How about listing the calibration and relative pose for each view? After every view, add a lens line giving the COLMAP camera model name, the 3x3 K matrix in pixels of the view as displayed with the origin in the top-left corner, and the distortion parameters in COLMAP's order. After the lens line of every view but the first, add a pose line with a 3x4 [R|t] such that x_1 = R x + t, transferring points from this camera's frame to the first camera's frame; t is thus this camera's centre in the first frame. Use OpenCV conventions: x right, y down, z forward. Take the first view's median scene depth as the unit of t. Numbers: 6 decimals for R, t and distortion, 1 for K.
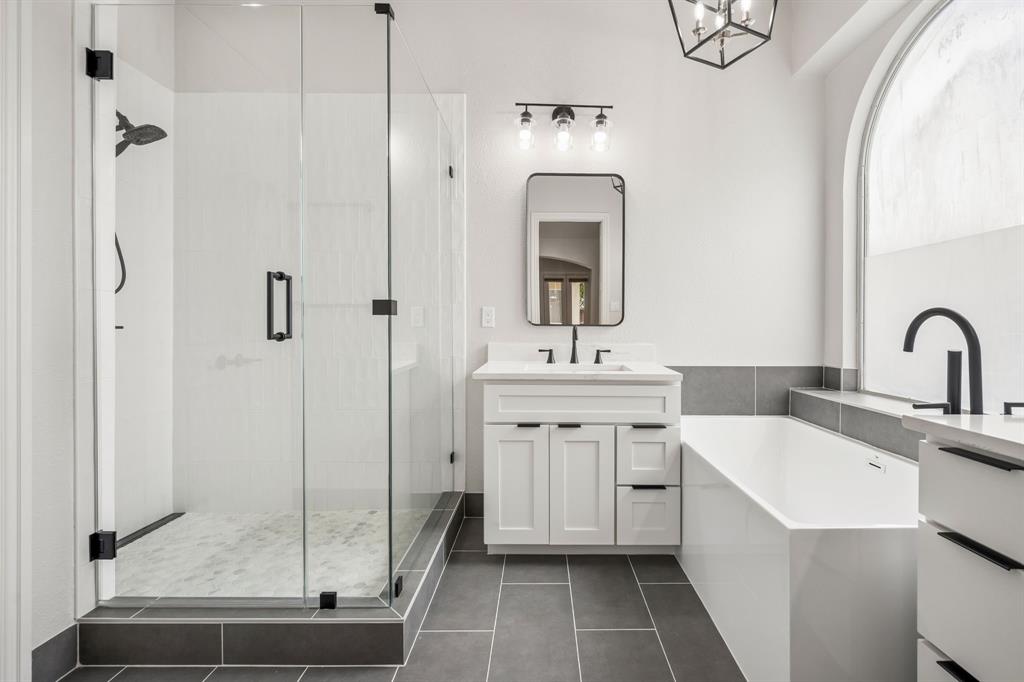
lens RADIAL K [[464.5, 0, 545.7], [0, 464.5, 326.3], [0, 0, 1]] dist [-0.001022, -0.000845]
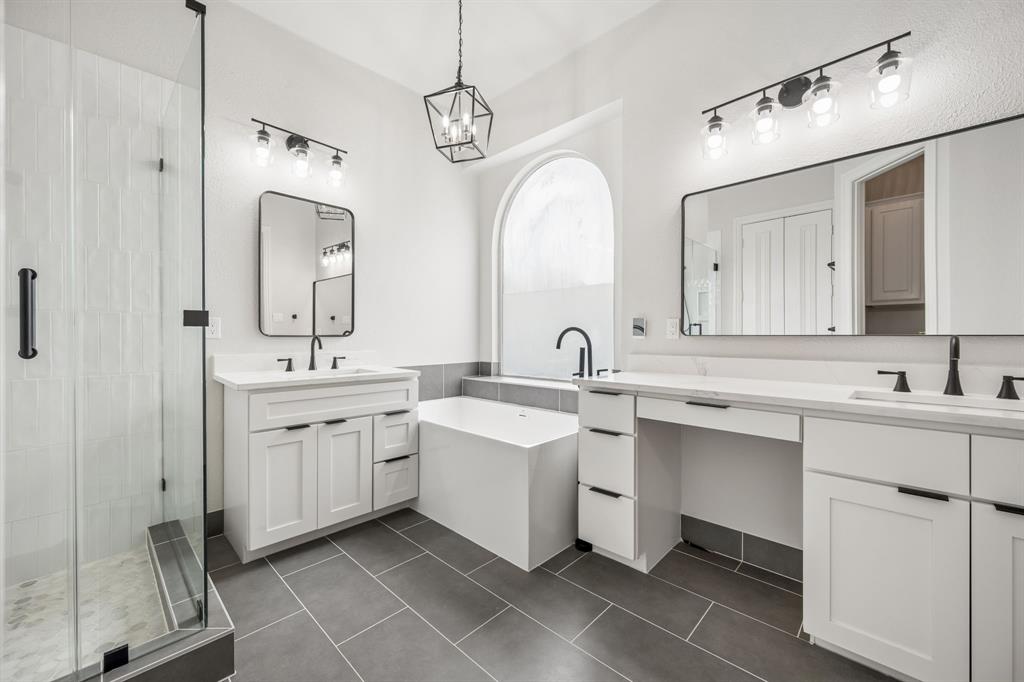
lens RADIAL K [[403.8, 0, 515.4], [0, 403.8, 335.5], [0, 0, 1]] dist [-0.001379, -0.000278]
pose [[0.696010, -0.003007, 0.718025, -0.360560], [0.004386, 0.999990, -0.000064, -0.001524], [-0.718018, 0.003194, 0.696017, -0.035633]]
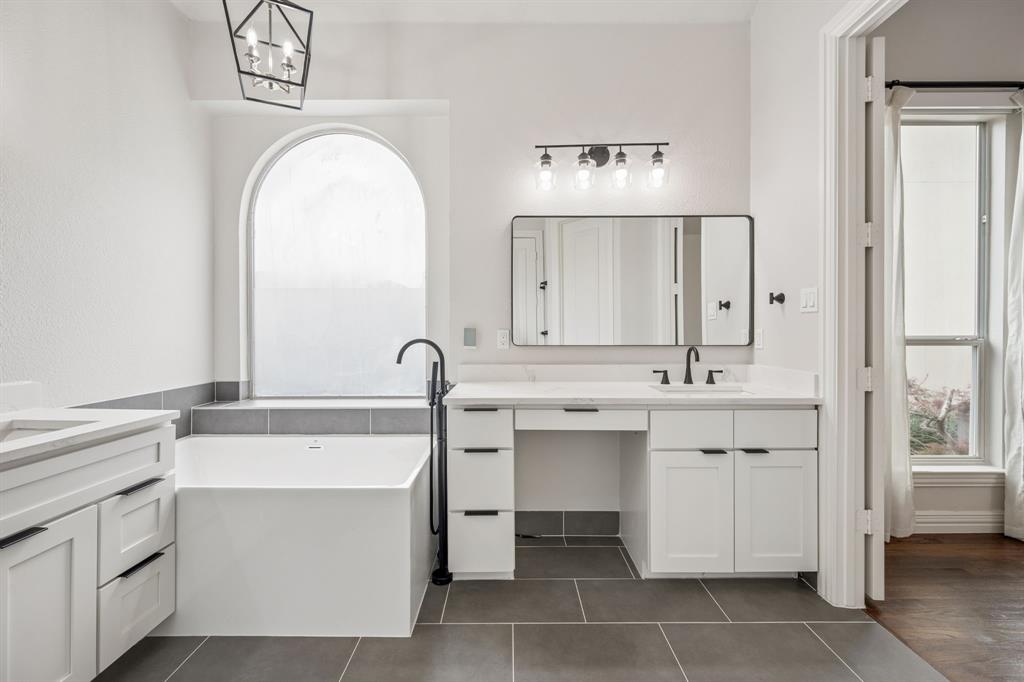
lens RADIAL K [[411.4, 0, 507.2], [0, 411.4, 330.1], [0, 0, 1]] dist [-0.000867, -0.000182]
pose [[0.007525, -0.003204, 0.999967, -0.455310], [0.003128, 0.999990, 0.003180, -0.045720], [-0.999967, 0.003104, 0.007535, 0.377215]]
